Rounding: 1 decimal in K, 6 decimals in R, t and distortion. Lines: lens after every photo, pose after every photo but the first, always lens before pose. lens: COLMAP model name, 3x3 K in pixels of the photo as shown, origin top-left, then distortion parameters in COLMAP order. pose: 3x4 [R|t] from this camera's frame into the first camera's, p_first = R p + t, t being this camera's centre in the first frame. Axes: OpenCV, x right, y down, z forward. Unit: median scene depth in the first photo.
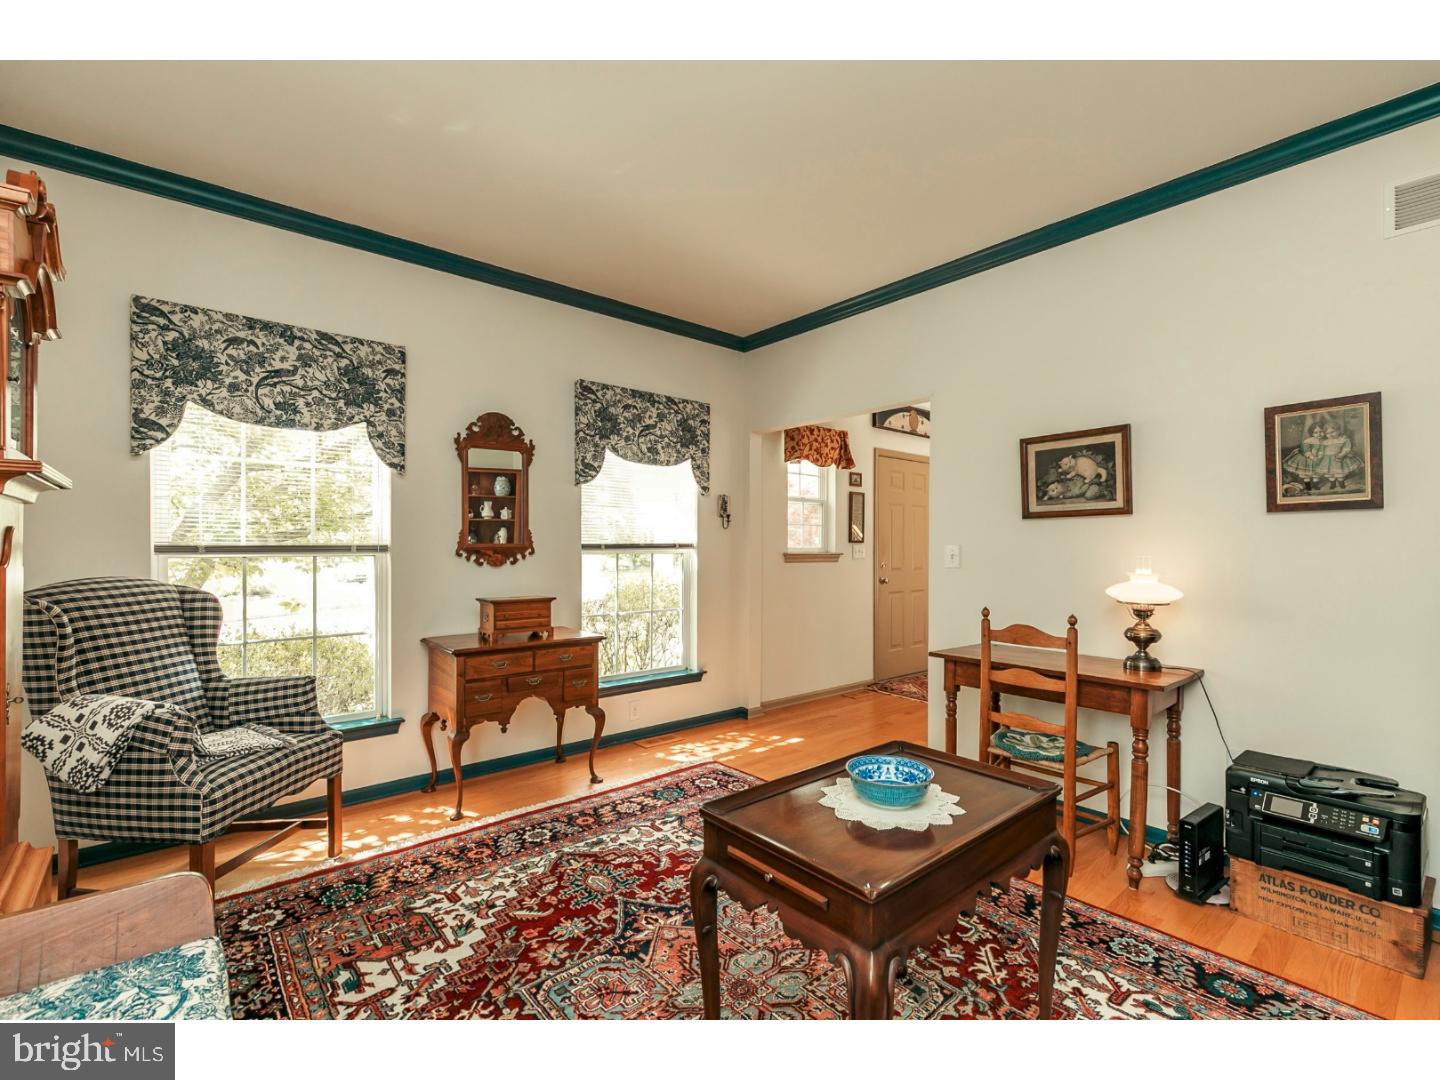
lens RADIAL K [[644.9, 0, 719.2], [0, 644.9, 548.6], [0, 0, 1]] dist [0.000127, -0.000123]
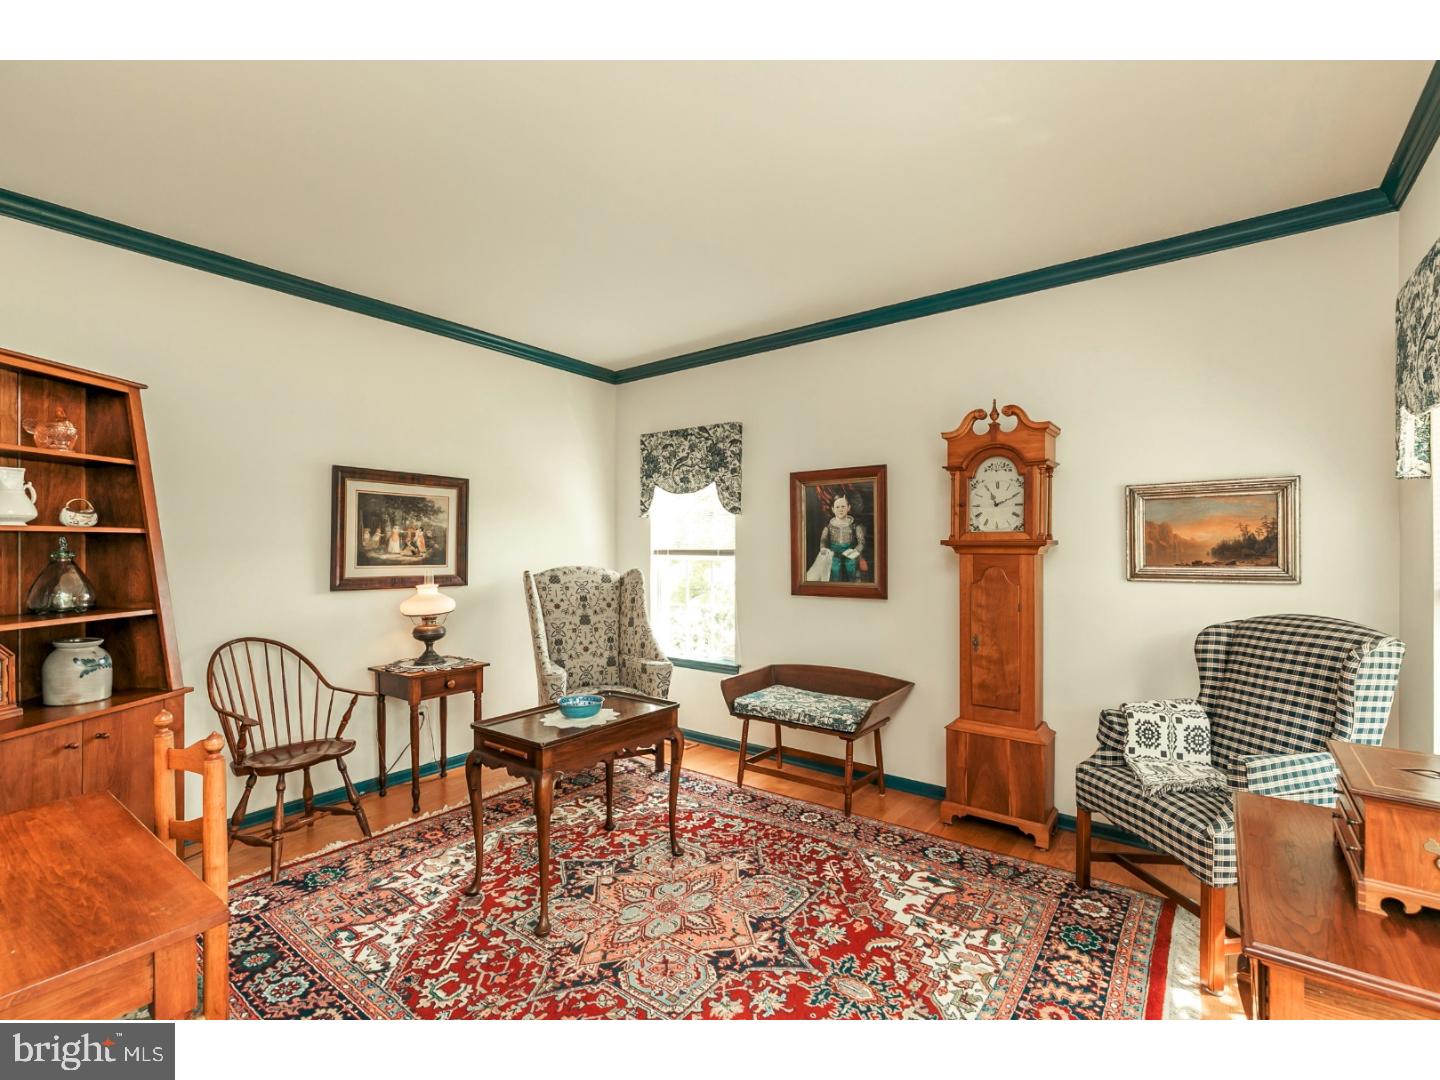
lens RADIAL K [[644.9, 0, 719.2], [0, 644.9, 548.6], [0, 0, 1]] dist [0.000127, -0.000123]
pose [[-0.978271, -0.004676, -0.207276, 0.176855], [-0.005356, 0.999982, 0.002719, -0.063712], [0.207260, 0.003770, -0.978279, 1.929024]]
